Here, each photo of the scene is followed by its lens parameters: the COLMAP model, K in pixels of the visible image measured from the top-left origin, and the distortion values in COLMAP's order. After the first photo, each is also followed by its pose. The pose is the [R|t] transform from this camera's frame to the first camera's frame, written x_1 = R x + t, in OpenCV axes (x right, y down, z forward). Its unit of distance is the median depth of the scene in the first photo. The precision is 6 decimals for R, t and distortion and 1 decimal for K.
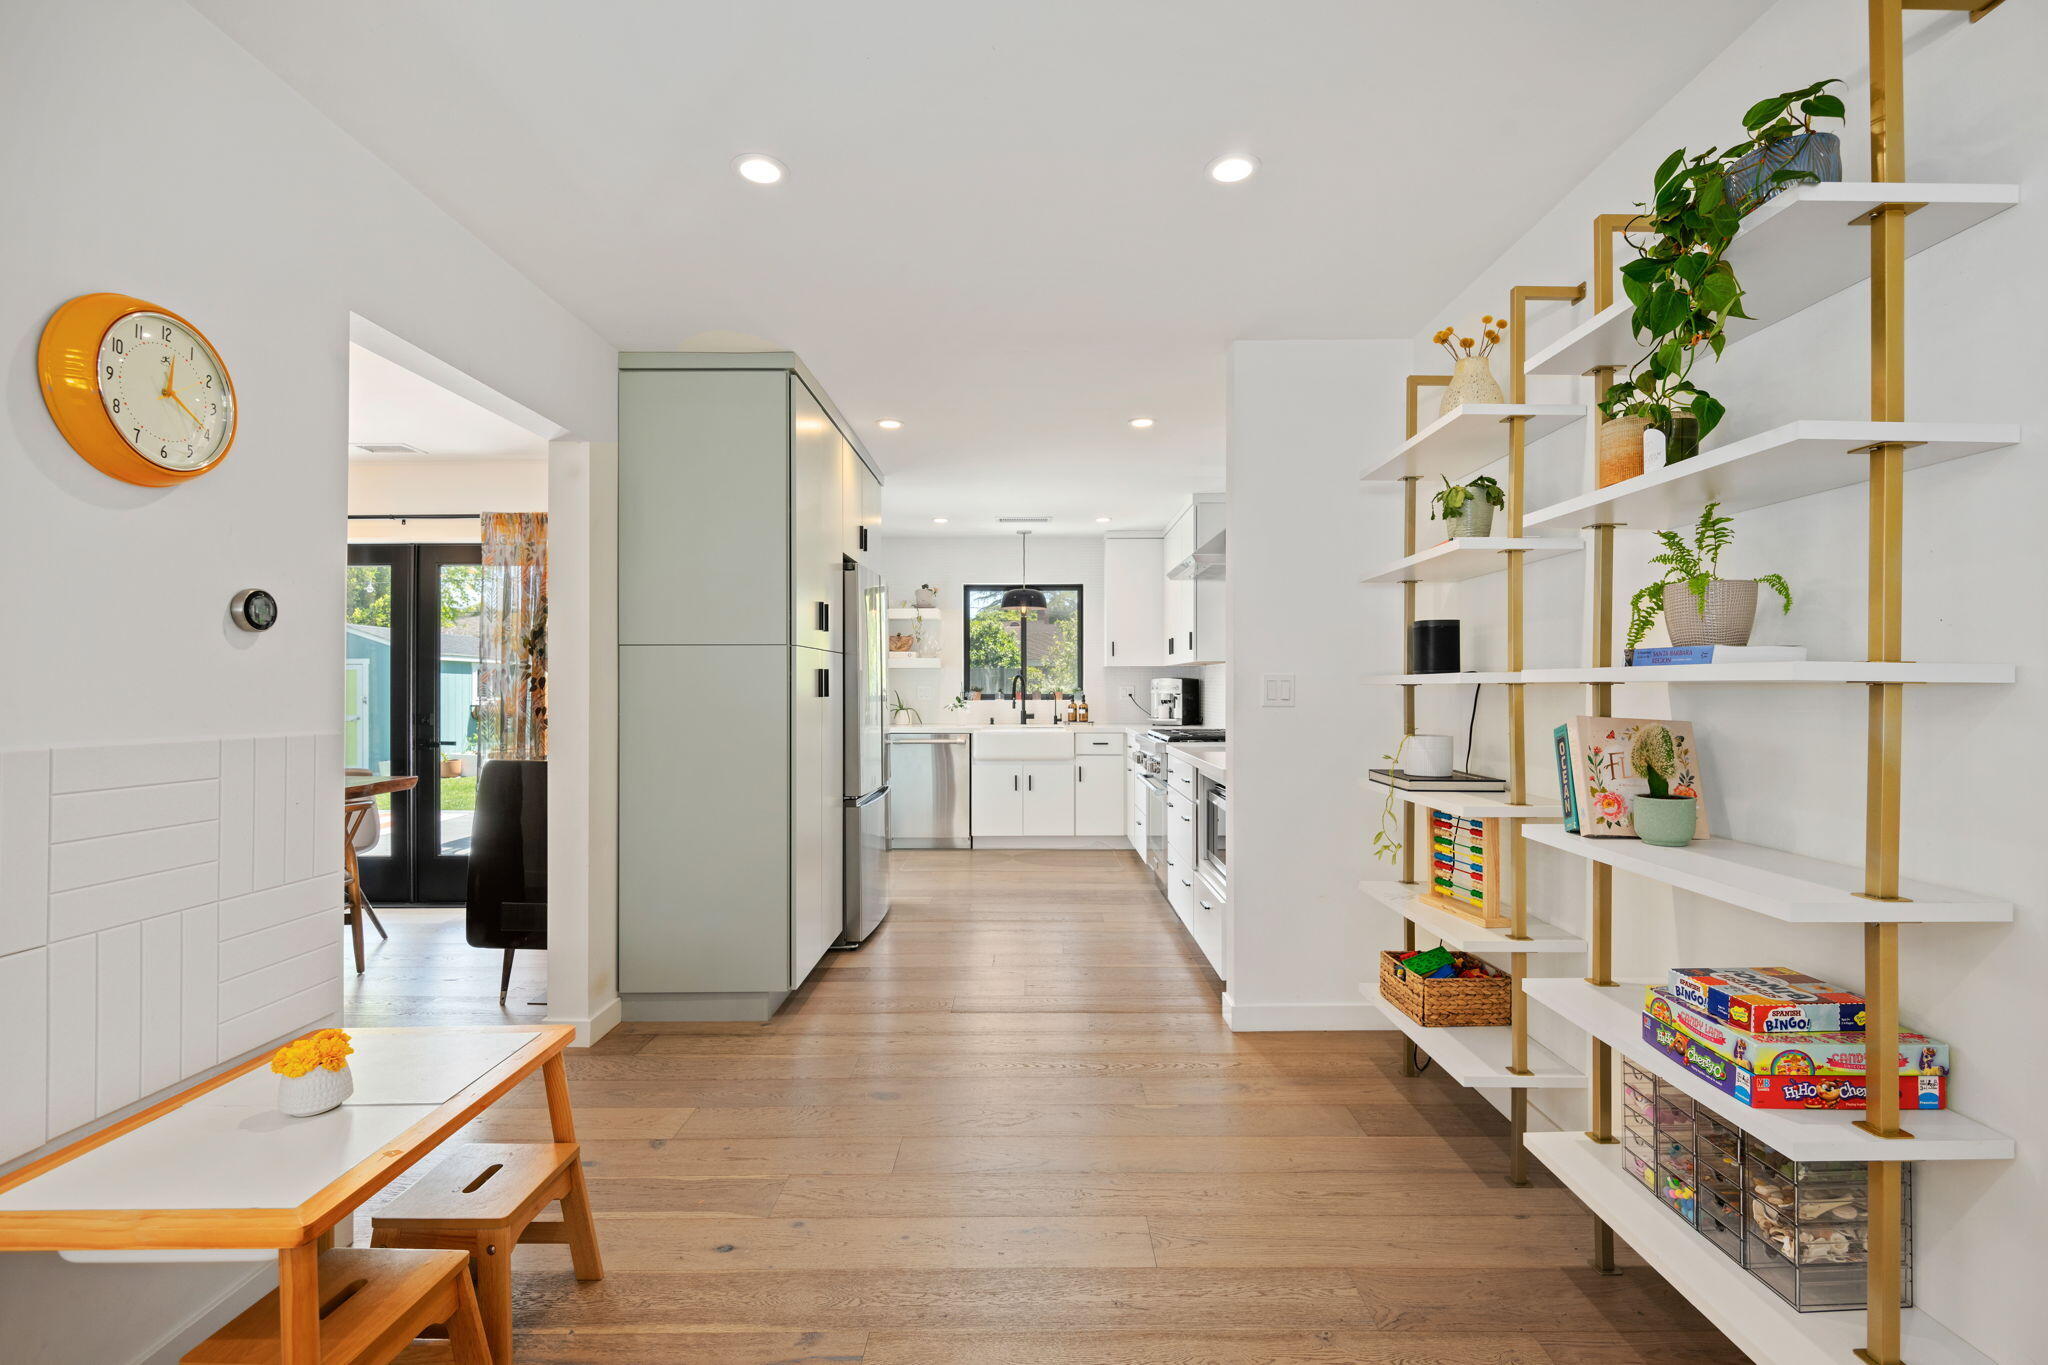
lens RADIAL K [[963.8, 0, 1024.0], [0, 963.8, 682.5], [0, 0, 1]] dist [-0.001100, 0.000189]
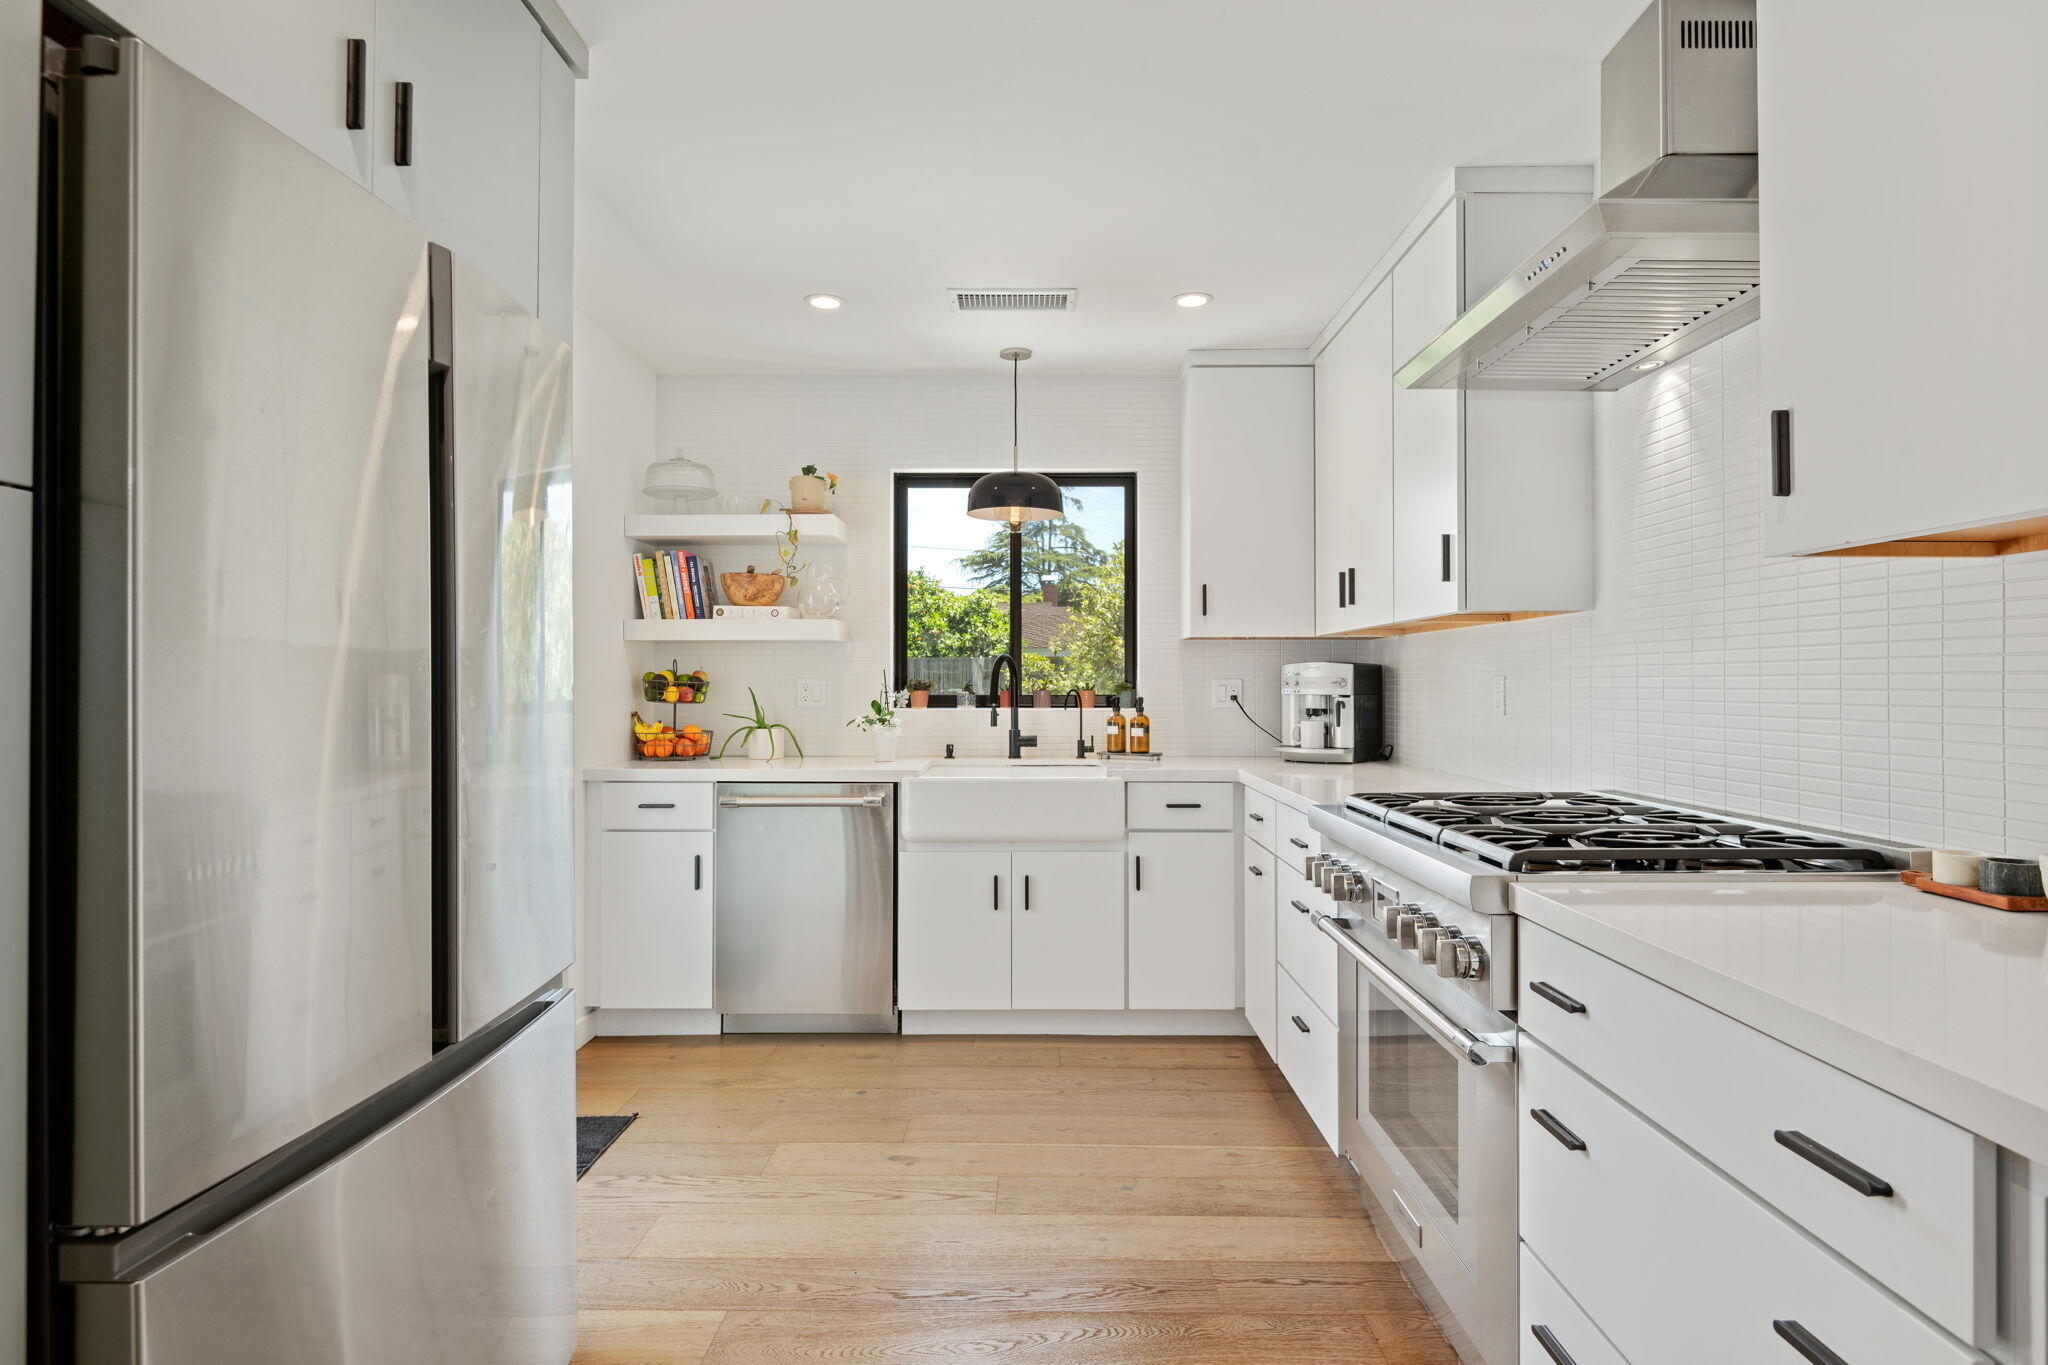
lens RADIAL K [[963.8, 0, 1024.0], [0, 963.8, 682.5], [0, 0, 1]] dist [-0.001100, 0.000189]
pose [[0.999982, 0.002299, -0.005598, 0.006797], [-0.002294, 0.999997, 0.000760, 0.005175], [0.005600, -0.000747, 0.999984, 0.521234]]
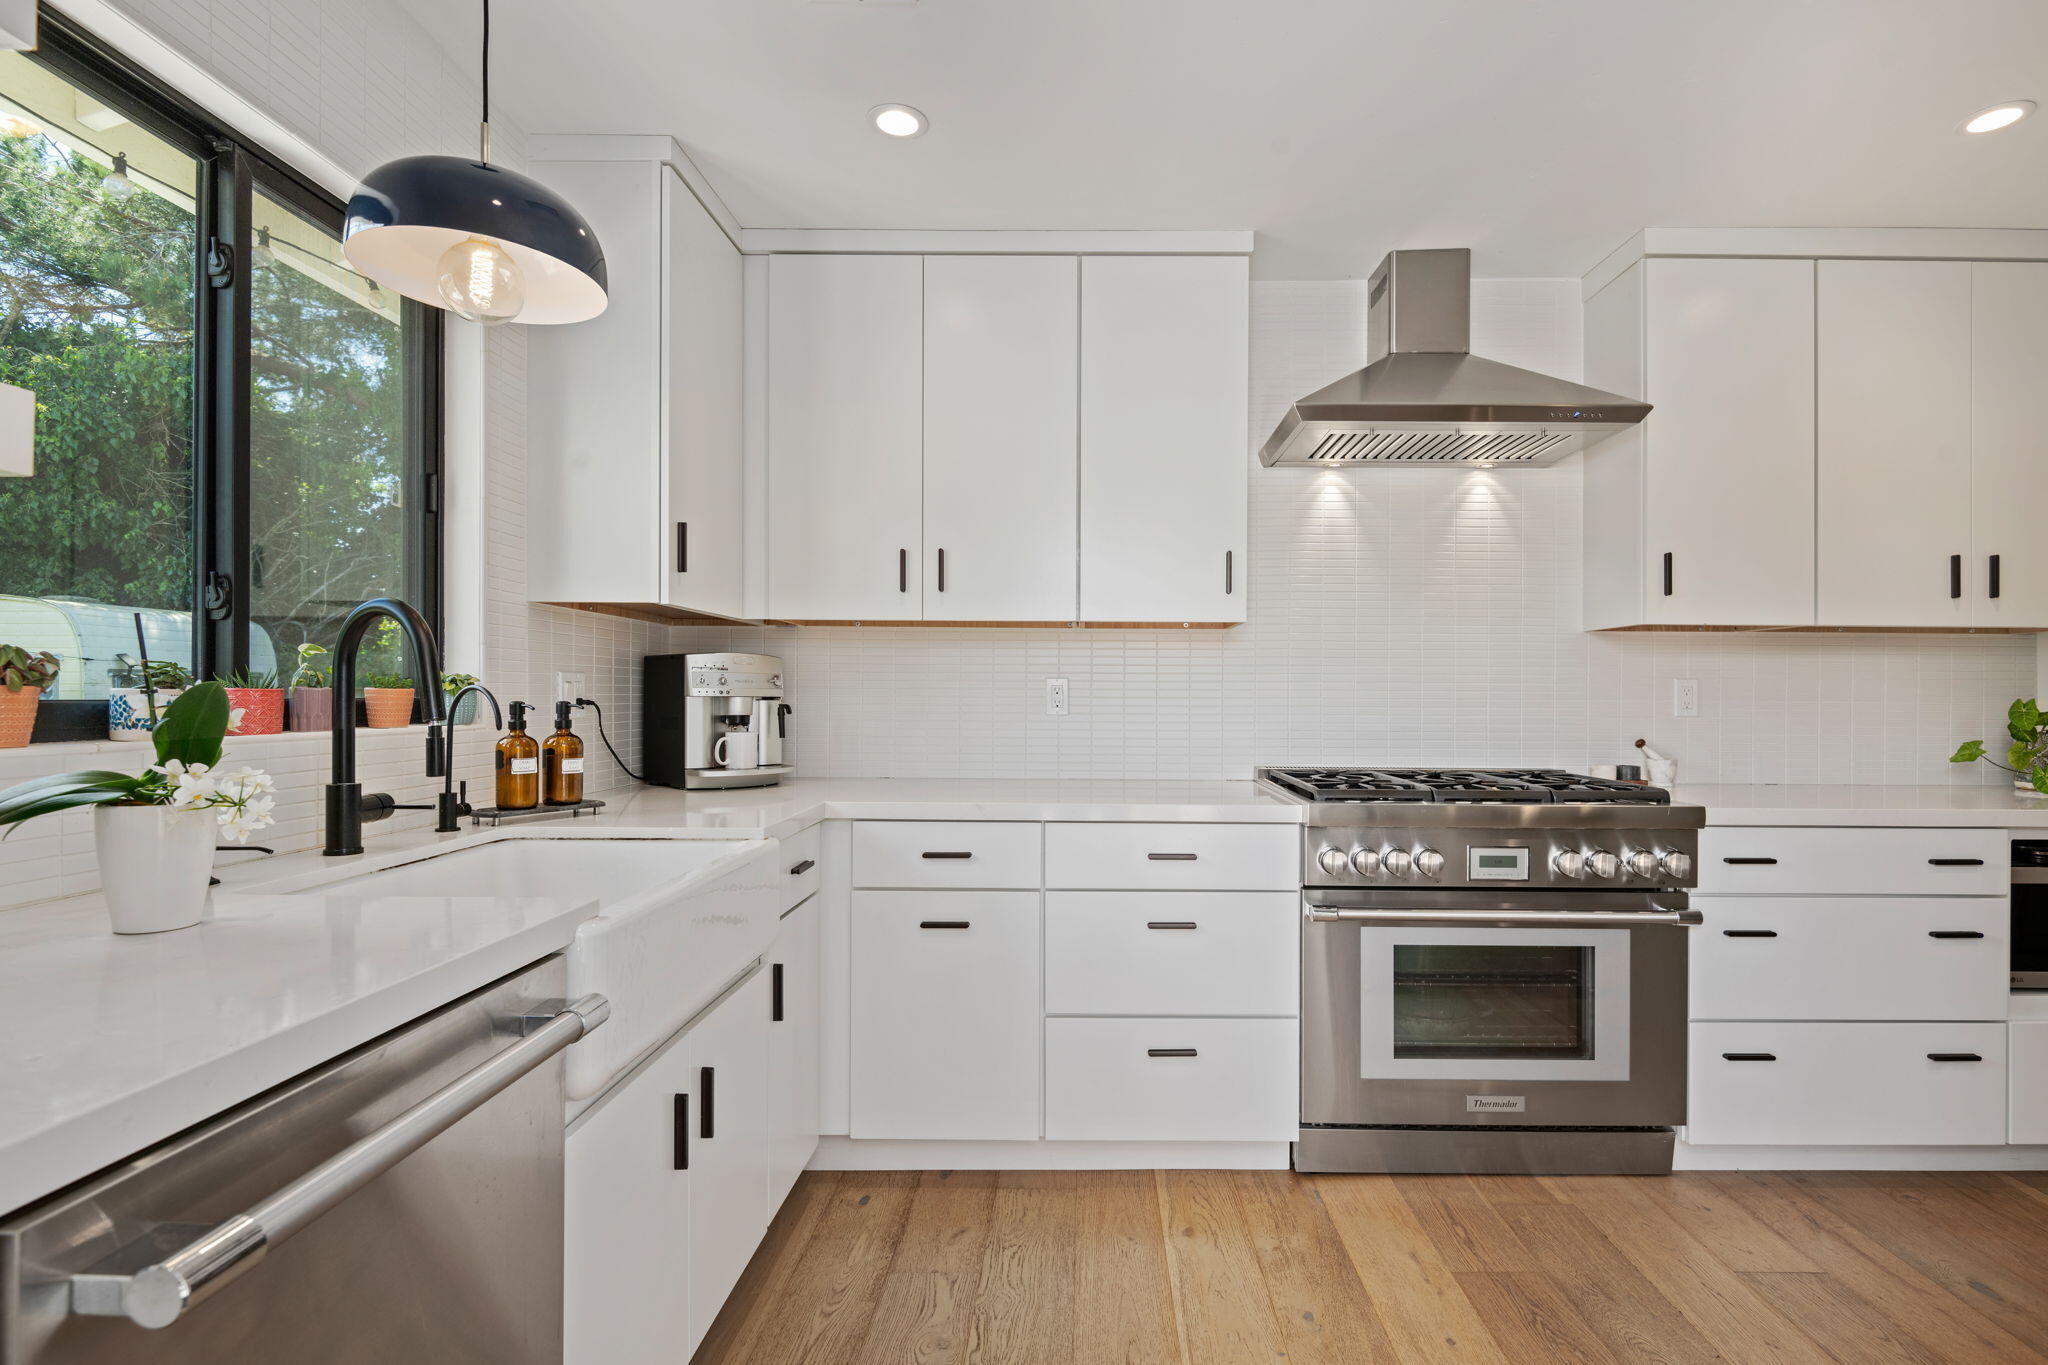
lens RADIAL K [[963.8, 0, 1024.0], [0, 963.8, 682.5], [0, 0, 1]] dist [-0.001100, 0.000189]
pose [[0.058872, 0.008627, 0.998228, -0.190325], [-0.010340, 0.999914, -0.008032, 0.008114], [-0.998212, -0.009849, 0.058956, 0.852294]]
